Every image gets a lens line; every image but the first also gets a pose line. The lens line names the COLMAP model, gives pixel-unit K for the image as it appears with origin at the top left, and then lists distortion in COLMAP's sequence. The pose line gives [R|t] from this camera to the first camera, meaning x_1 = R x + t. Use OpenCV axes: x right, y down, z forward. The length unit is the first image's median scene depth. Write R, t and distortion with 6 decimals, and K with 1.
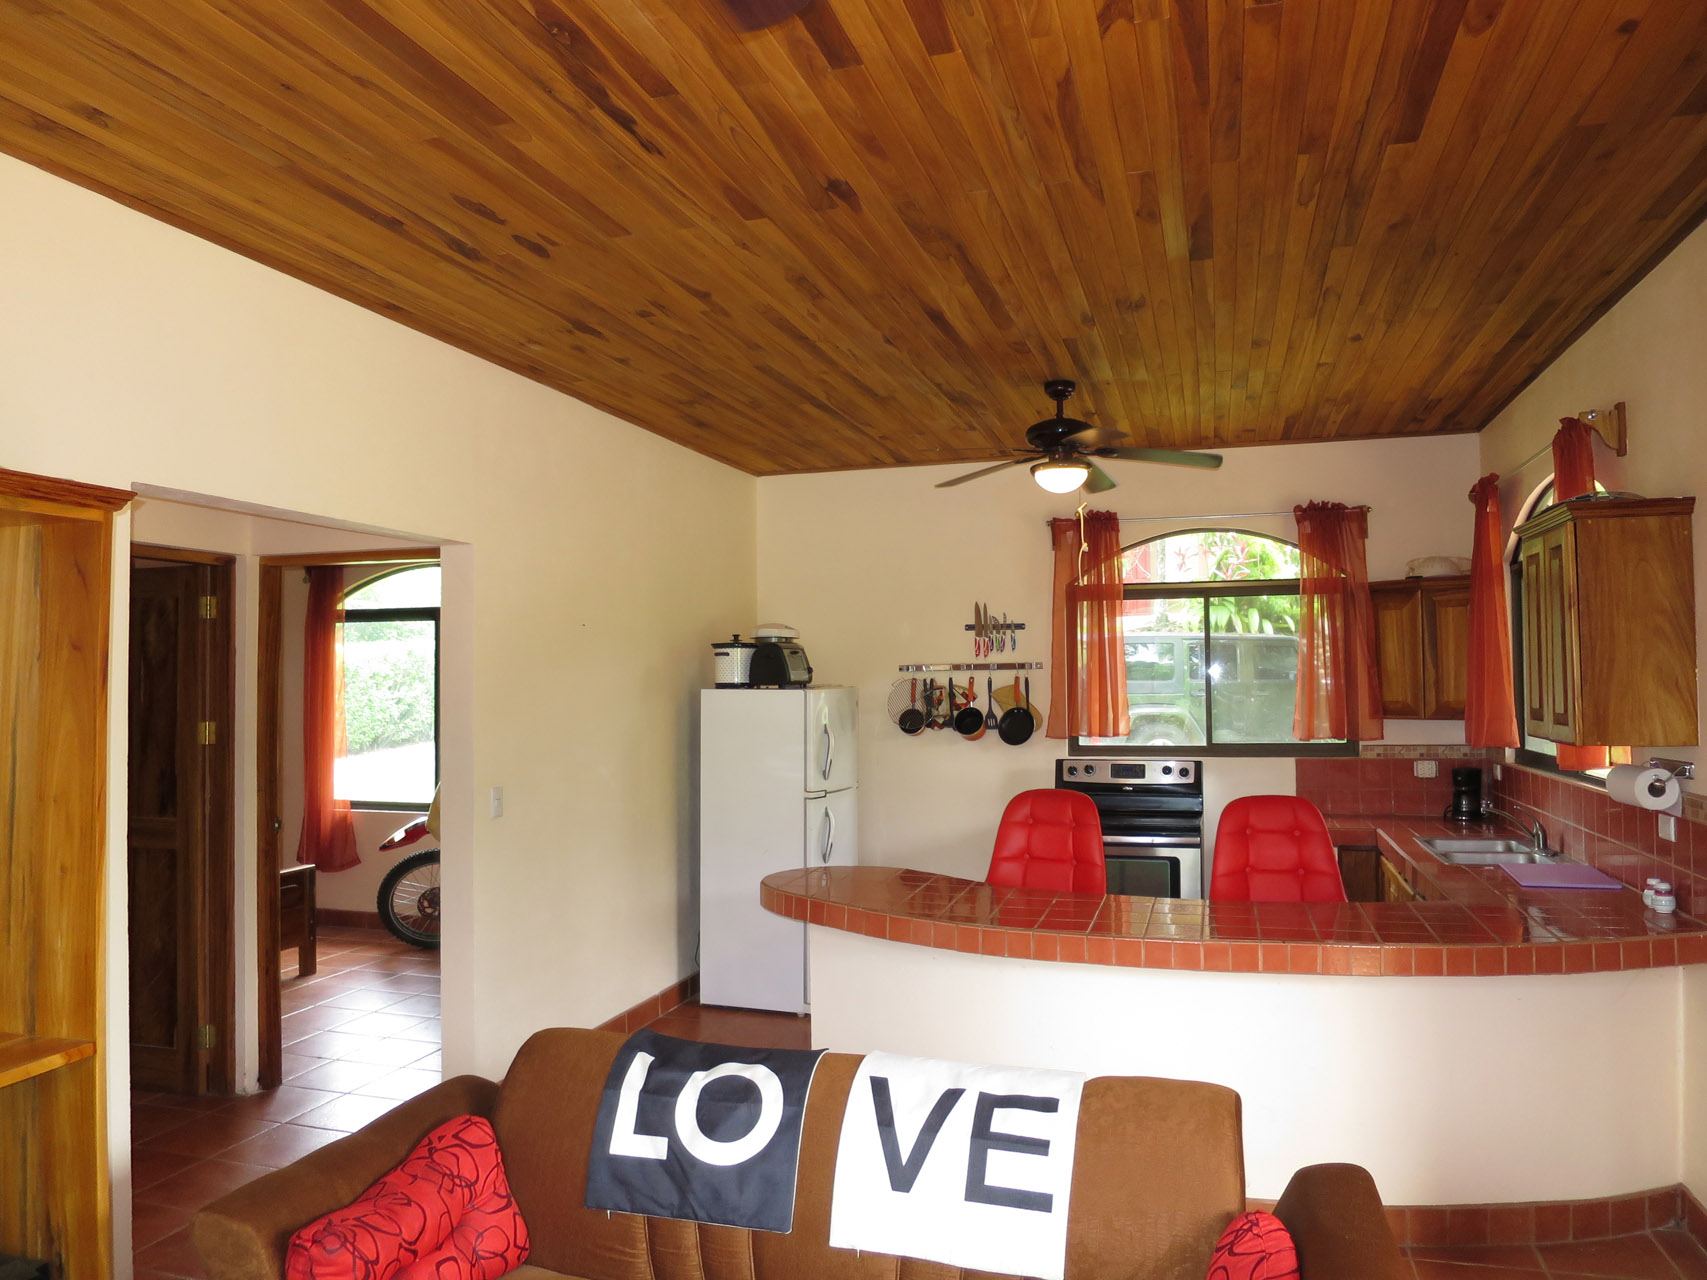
lens RADIAL K [[1224.8, 0, 855.0], [0, 1224.8, 635.3], [0, 0, 1]] dist [-0.054051, 0.014602]
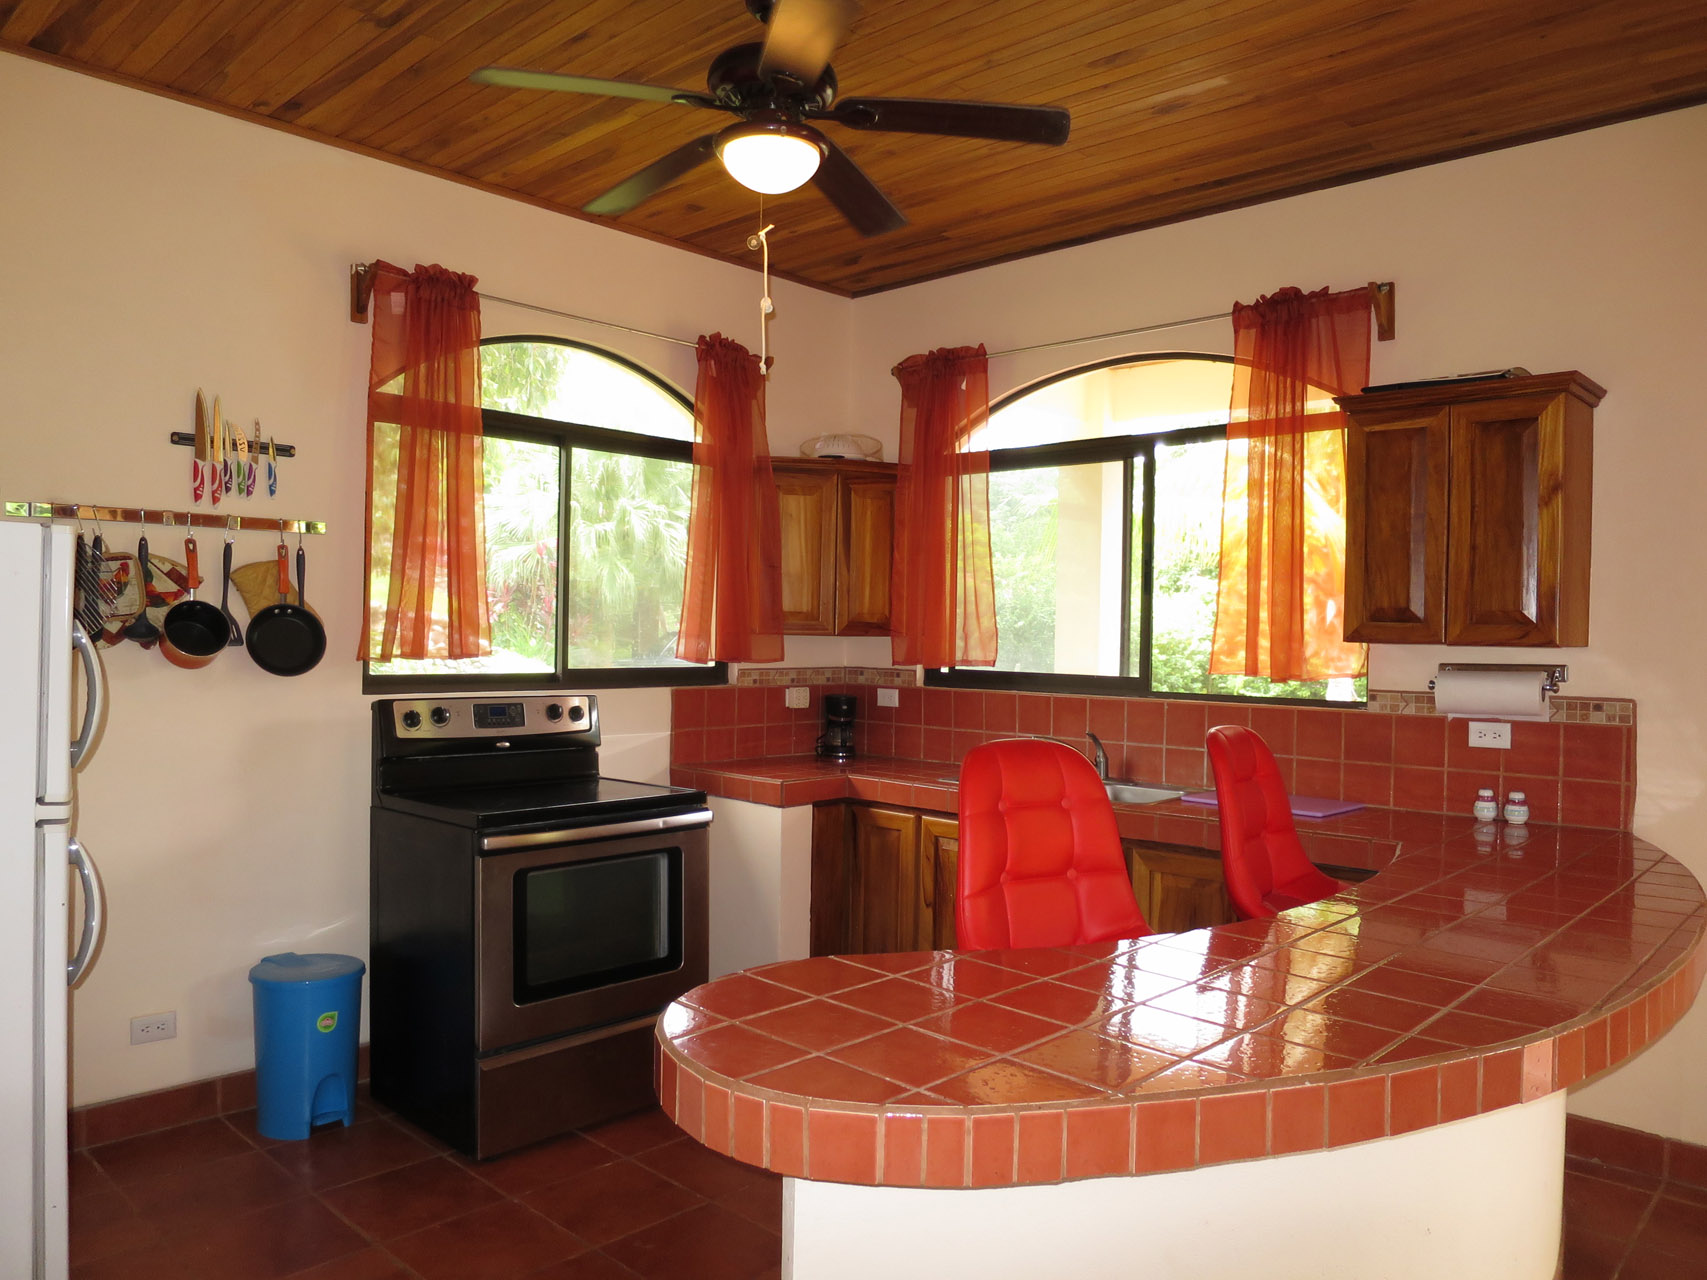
lens RADIAL K [[1224.8, 0, 852.7], [0, 1224.8, 639.6], [0, 0, 1]] dist [-0.054051, 0.014602]
pose [[0.450286, 0.012879, 0.892792, -0.219580], [-0.055756, 0.998350, 0.013719, 0.053507], [-0.891142, -0.055956, 0.450261, 0.550830]]
